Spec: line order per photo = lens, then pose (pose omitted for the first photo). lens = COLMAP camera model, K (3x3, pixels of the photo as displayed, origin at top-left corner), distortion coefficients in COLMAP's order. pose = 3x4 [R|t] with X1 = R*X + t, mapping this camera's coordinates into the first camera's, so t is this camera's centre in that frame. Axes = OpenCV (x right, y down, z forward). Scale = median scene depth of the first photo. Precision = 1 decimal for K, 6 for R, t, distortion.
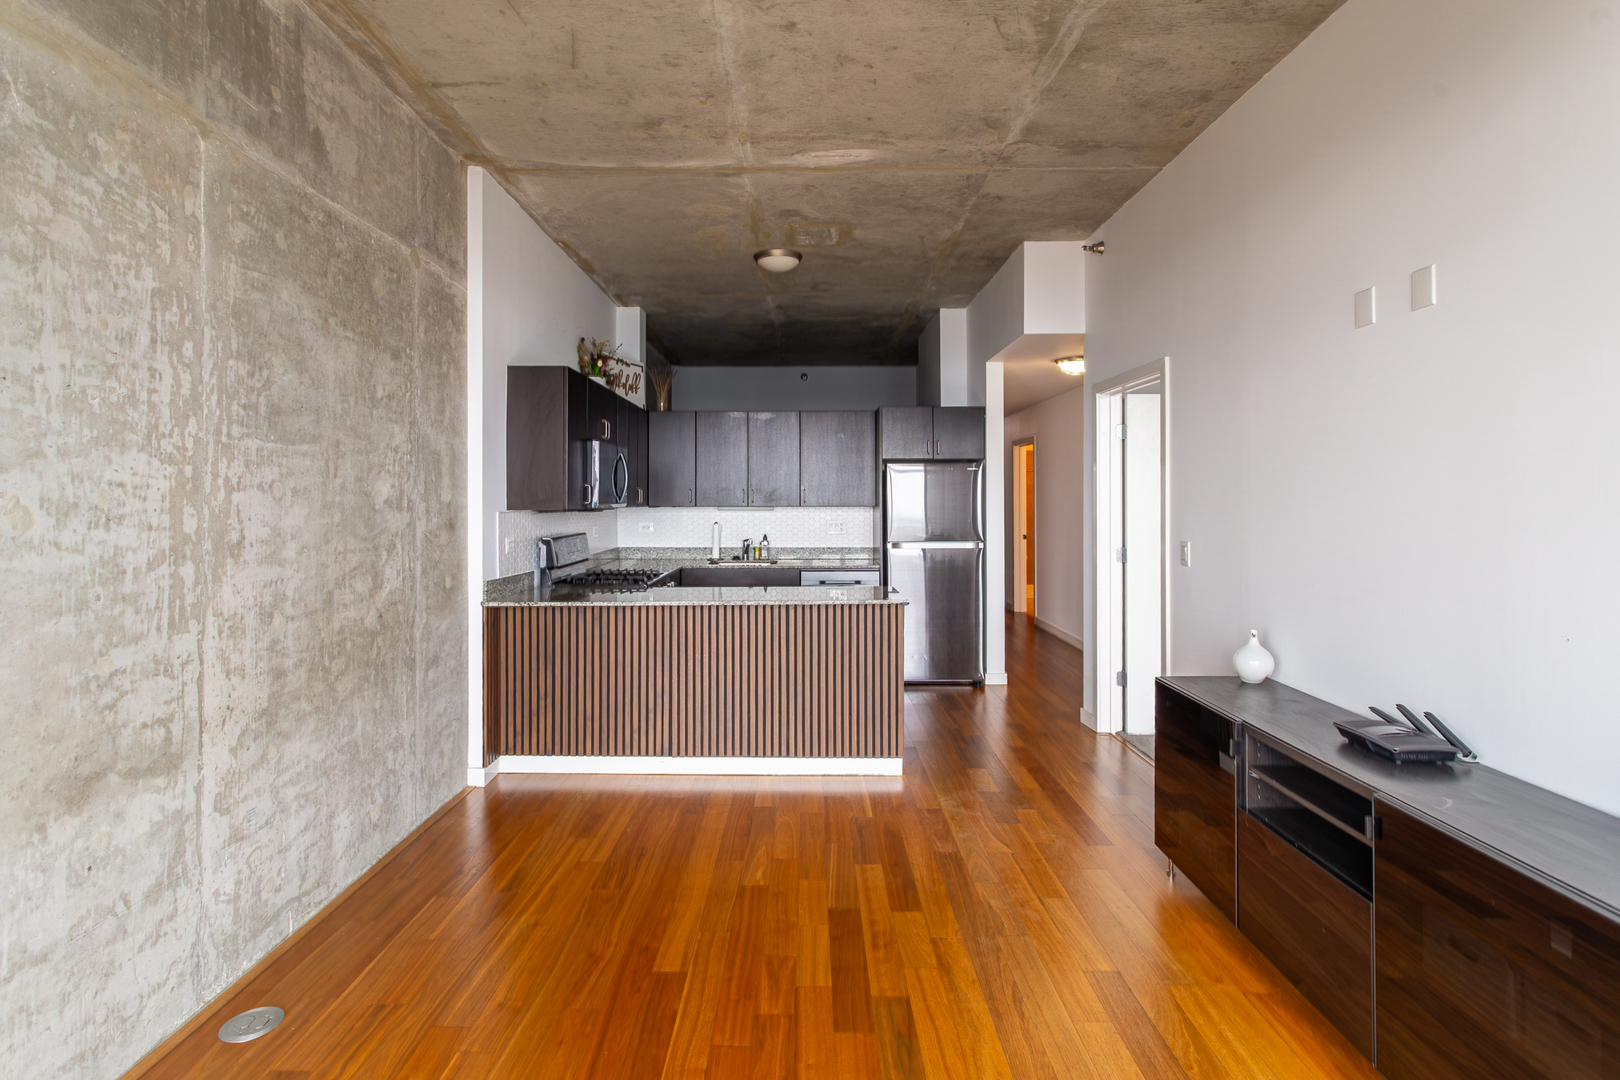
lens RADIAL K [[807.1, 0, 802.5], [0, 807.1, 494.6], [0, 0, 1]] dist [-0.000540, 0.000079]
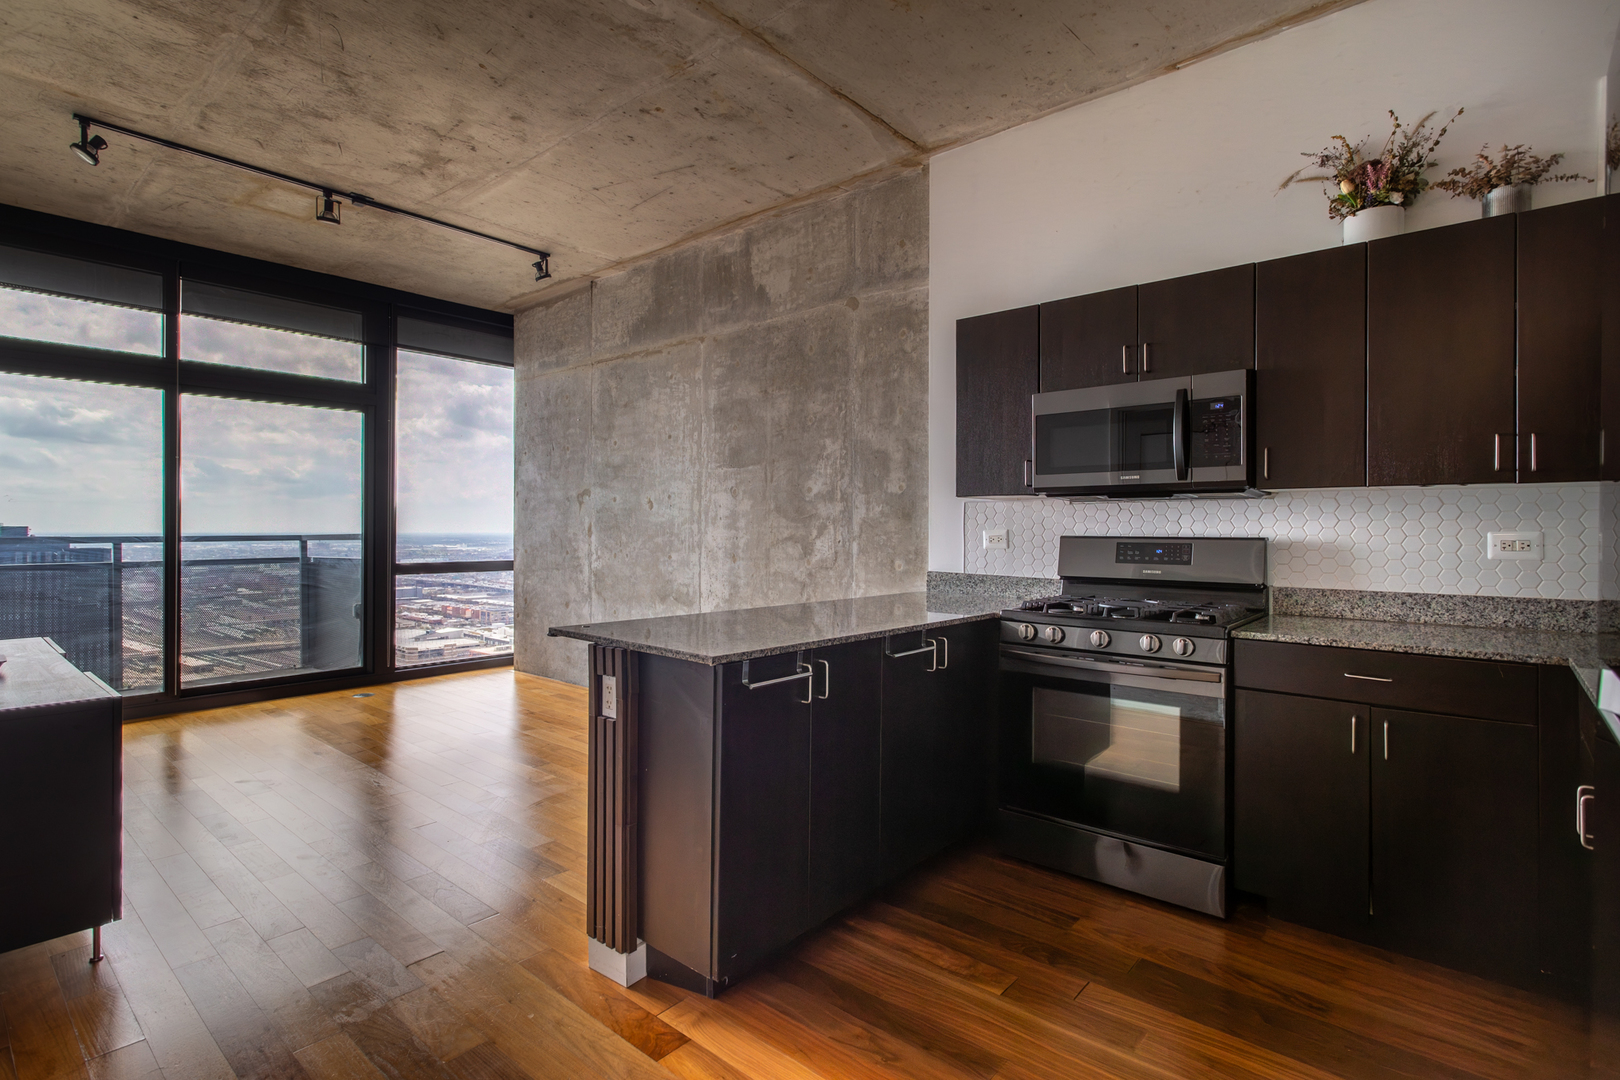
lens RADIAL K [[786.0, 0, 798.8], [0, 786.0, 530.0], [0, 0, 1]] dist [-0.002947, -0.000265]
pose [[-0.653813, -0.002531, -0.756652, 0.754951], [-0.000903, 0.999996, -0.002565, 0.100450], [0.756656, -0.000994, -0.653813, 2.561200]]
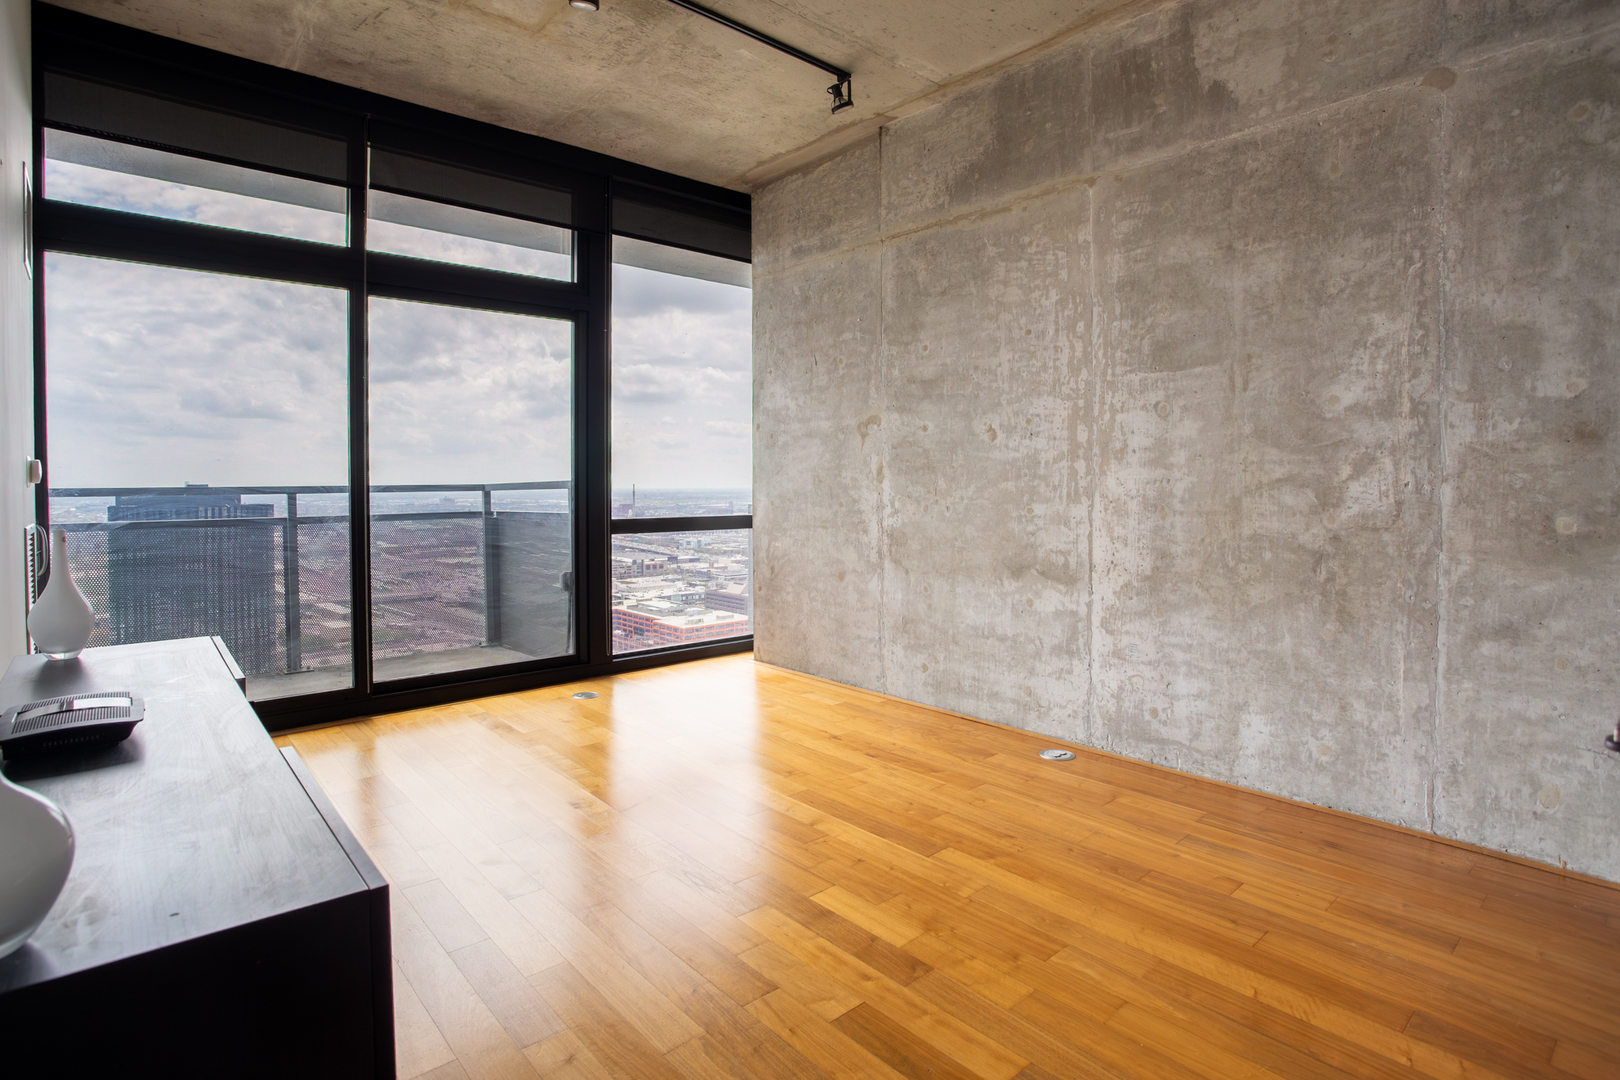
lens RADIAL K [[832.2, 0, 797.2], [0, 832.2, 491.5], [0, 0, 1]] dist [-0.063385, 0.030274]
pose [[-0.753313, 0.008293, -0.657610, 0.682089], [0.003647, 0.999958, 0.008432, 0.120283], [0.657652, 0.003953, -0.753311, 1.720227]]
